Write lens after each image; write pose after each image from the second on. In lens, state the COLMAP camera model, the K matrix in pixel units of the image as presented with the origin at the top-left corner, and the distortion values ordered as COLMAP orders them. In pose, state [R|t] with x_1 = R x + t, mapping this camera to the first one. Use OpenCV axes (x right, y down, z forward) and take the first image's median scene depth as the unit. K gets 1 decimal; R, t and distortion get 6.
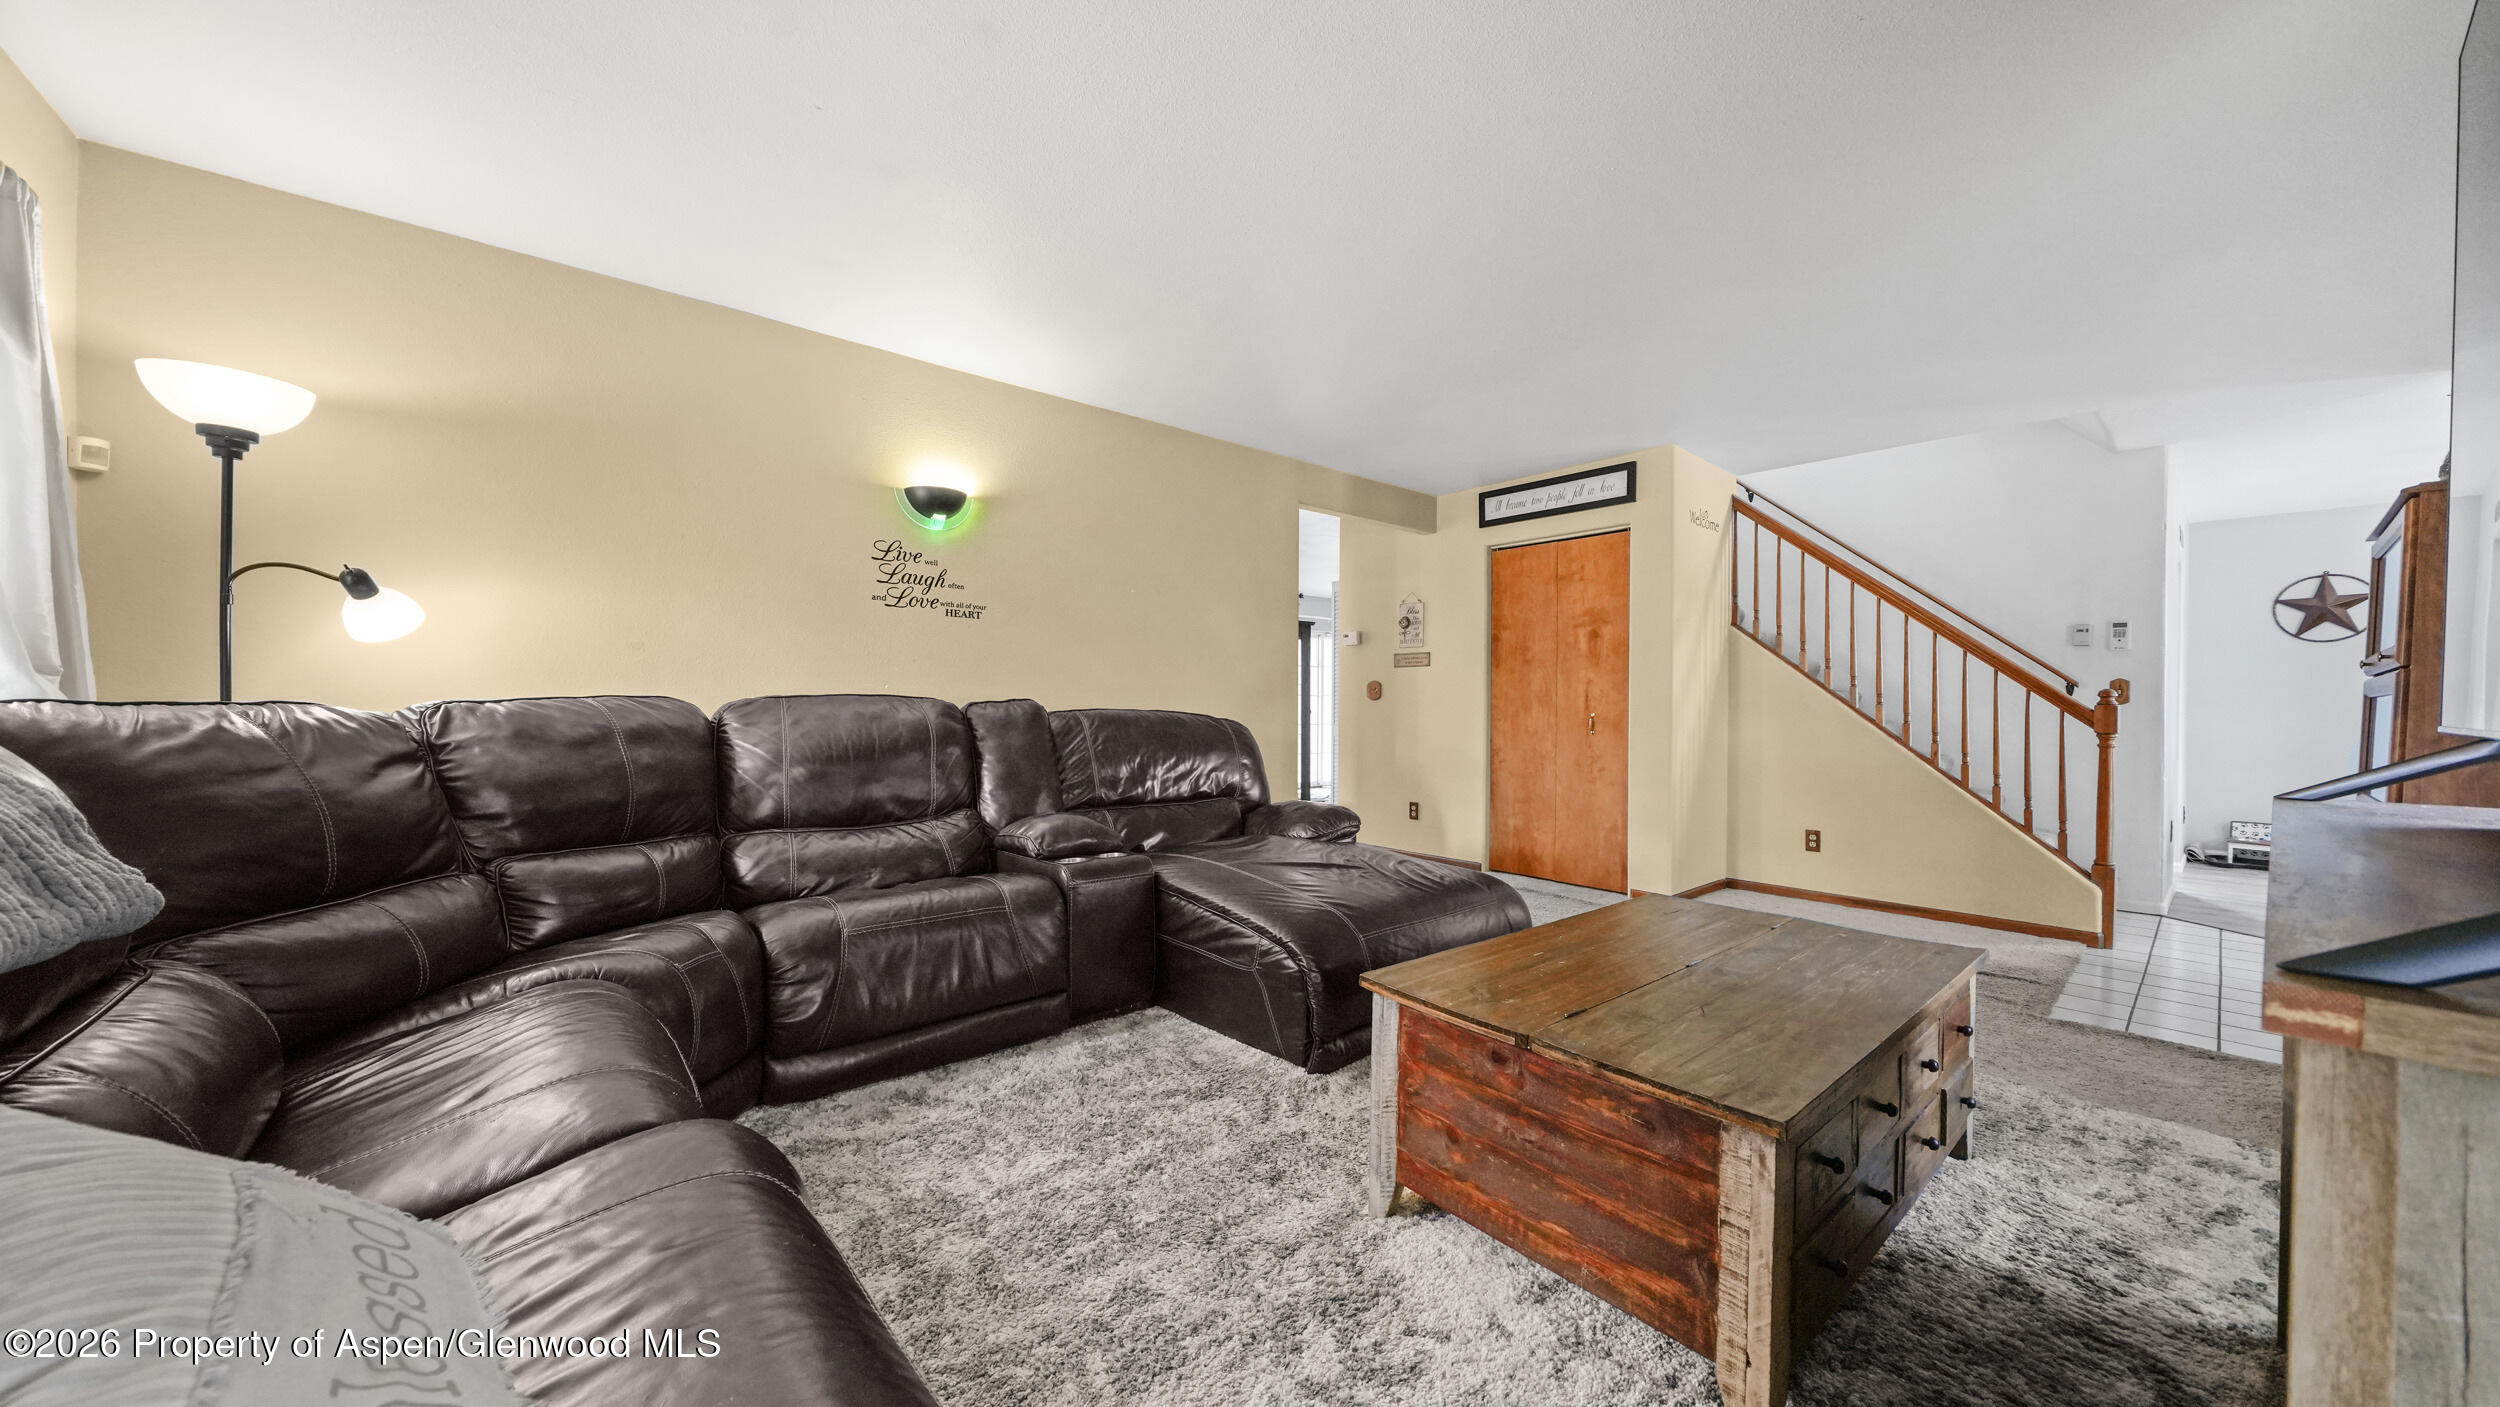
lens RADIAL K [[844.9, 0, 1250.1], [0, 844.9, 710.5], [0, 0, 1]] dist [-0.003250, -0.000026]
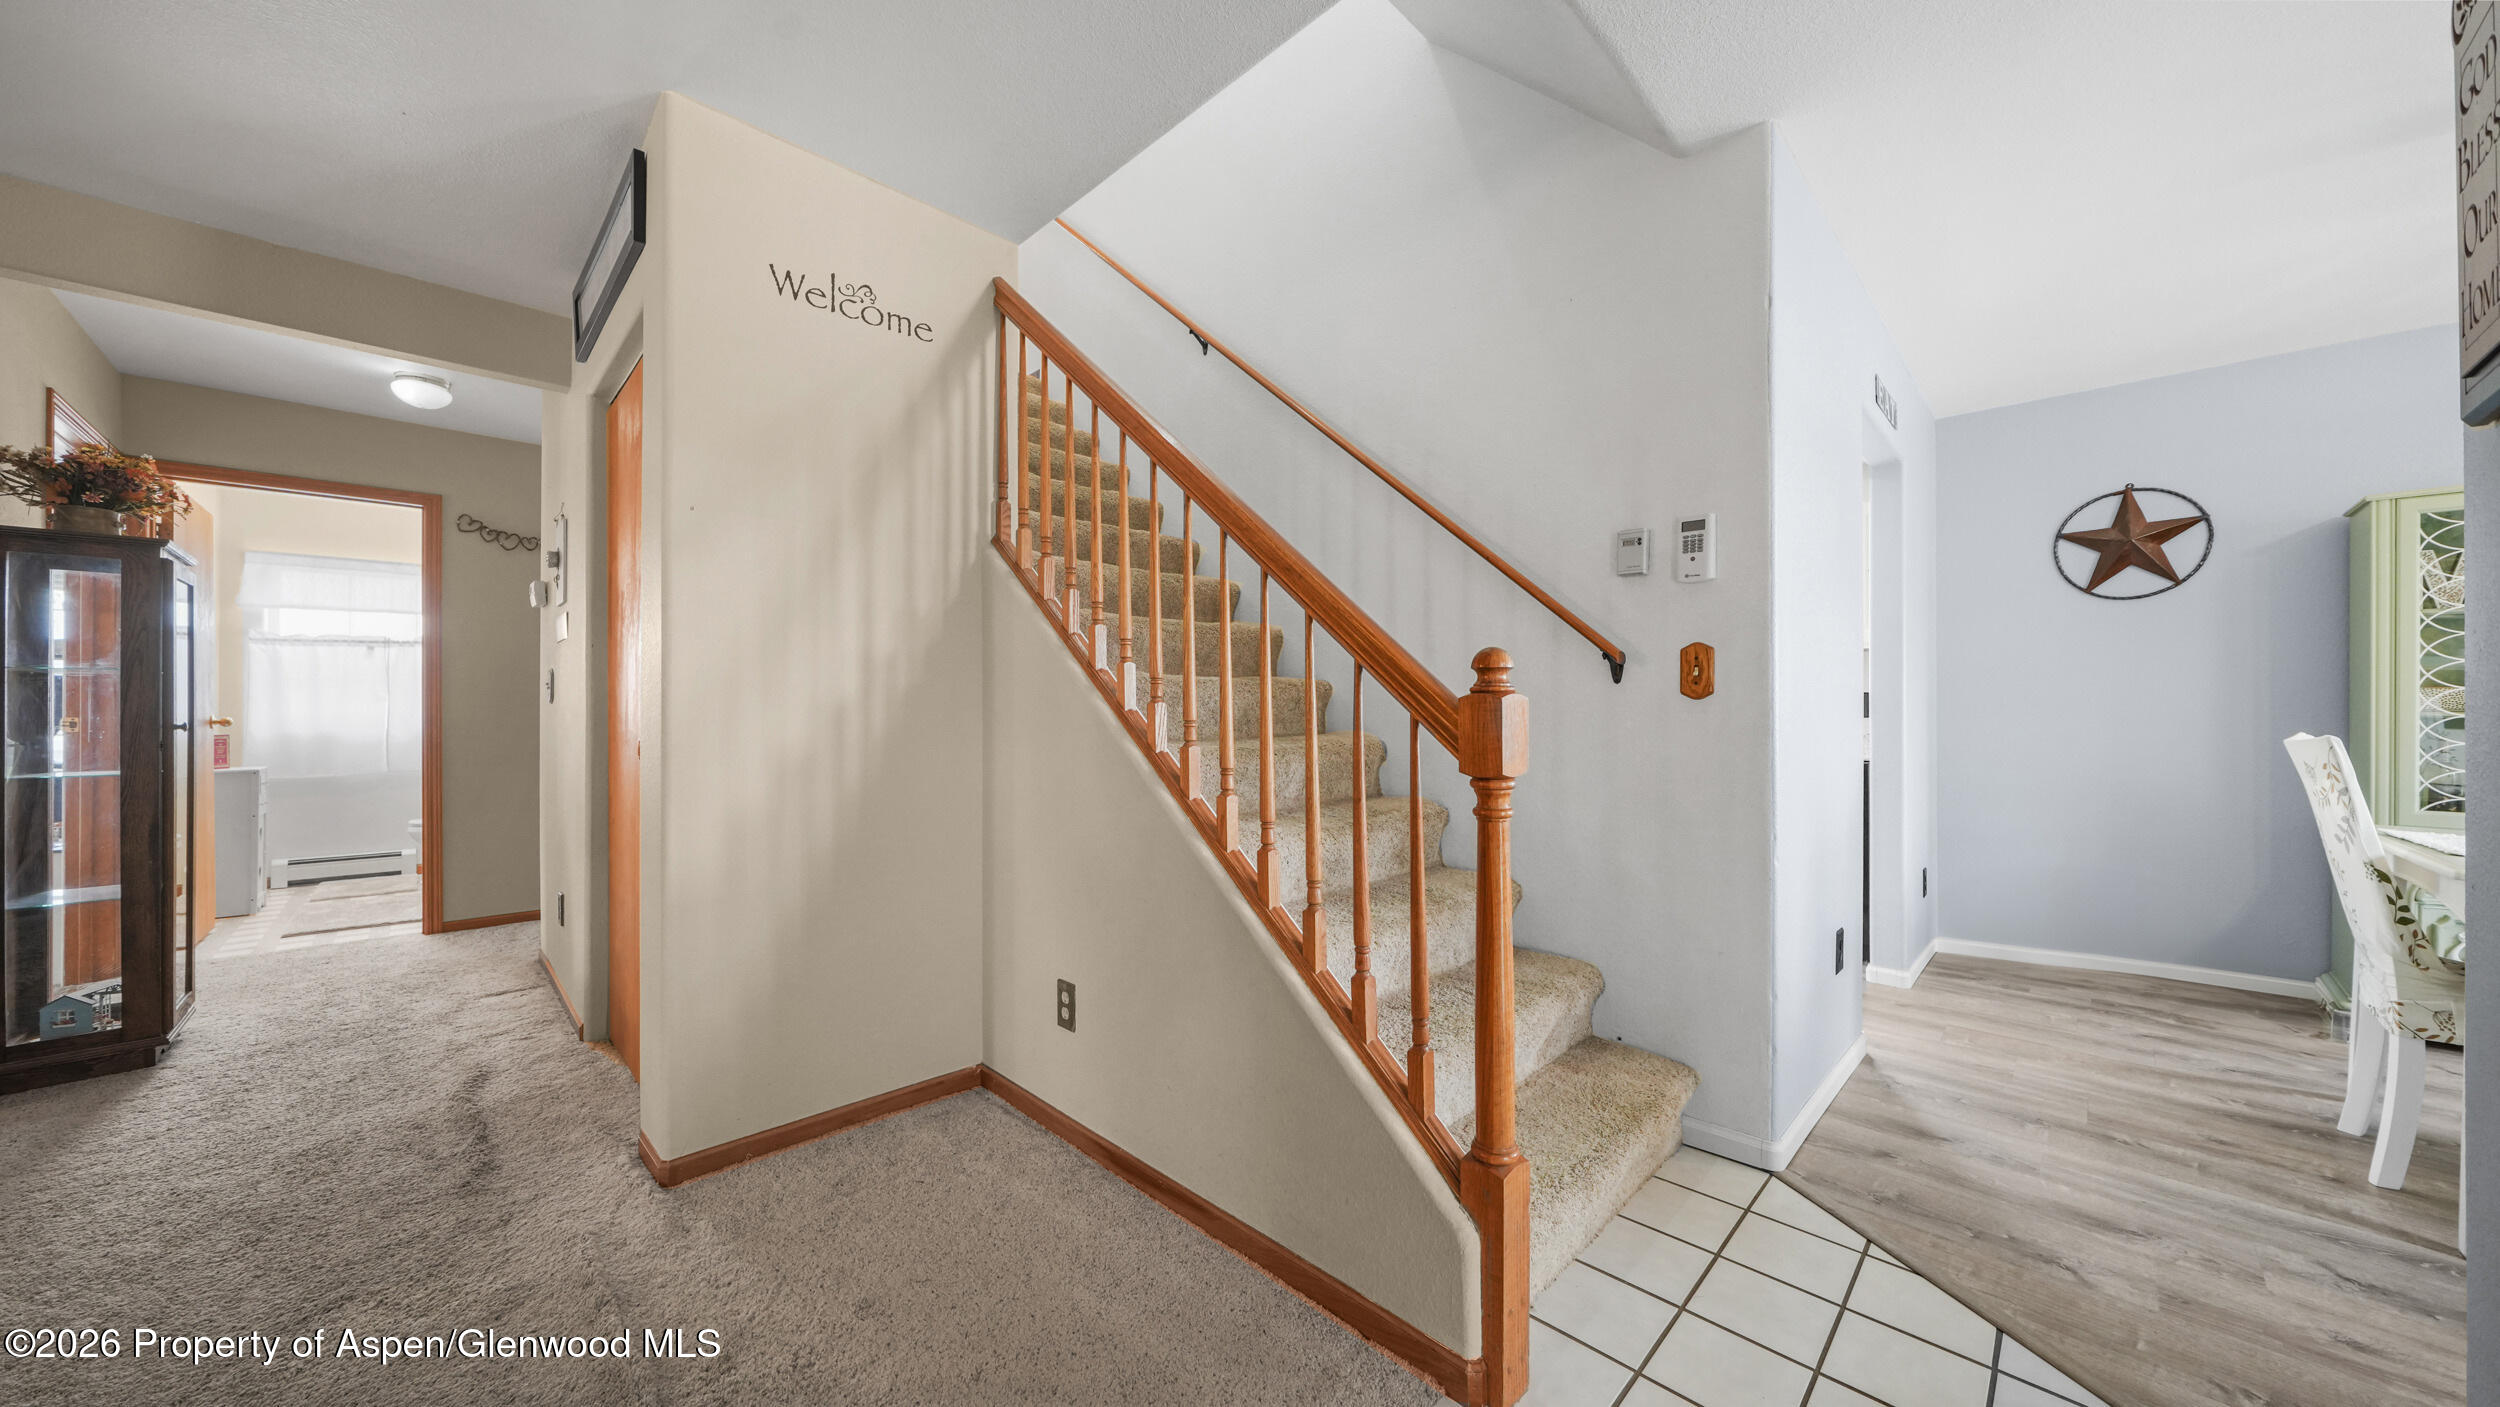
lens RADIAL K [[836.4, 0, 1240.2], [0, 836.4, 712.0], [0, 0, 1]] dist [-0.002762, 0.000147]
pose [[0.997422, -0.007678, 0.071346, 0.728879], [0.008352, 0.999923, -0.009156, 0.002483], [-0.071270, 0.009729, 0.997410, 0.545428]]
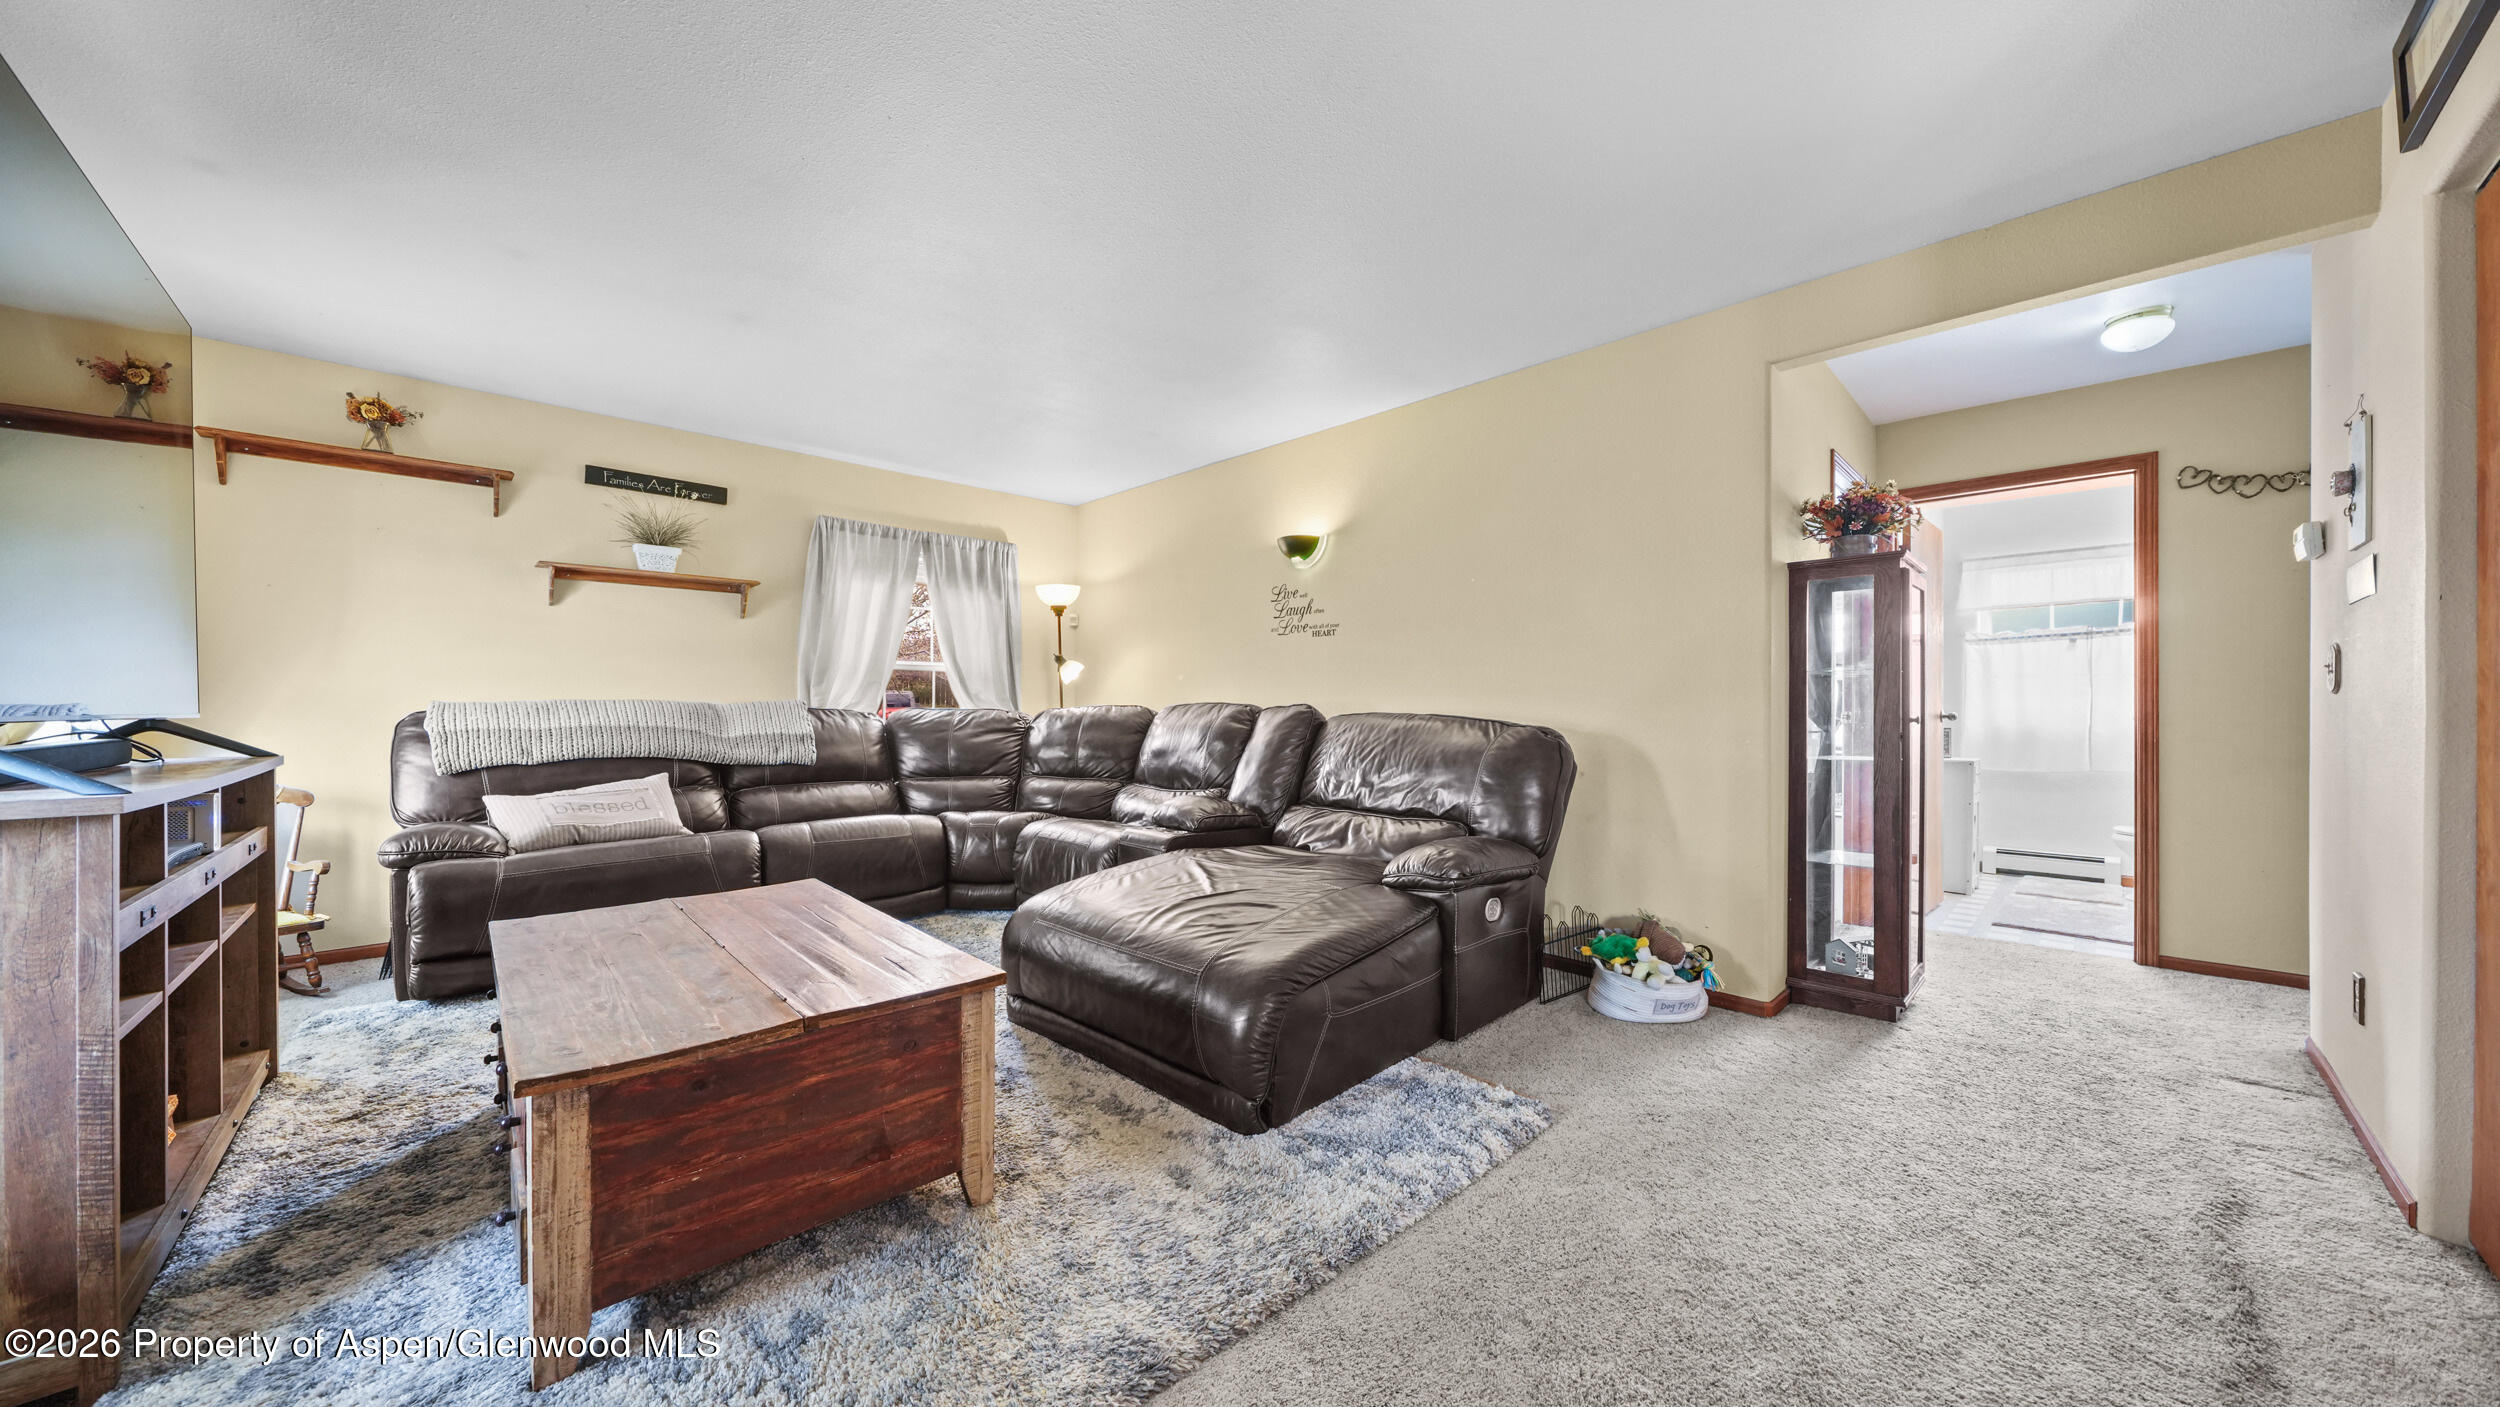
lens RADIAL K [[844.9, 0, 1250.1], [0, 844.9, 710.5], [0, 0, 1]] dist [-0.003250, -0.000026]
pose [[0.067695, -0.004425, -0.997696, 0.643134], [-0.007926, 0.999956, -0.004973, 0.001186], [0.997675, 0.008245, 0.067657, 0.625976]]
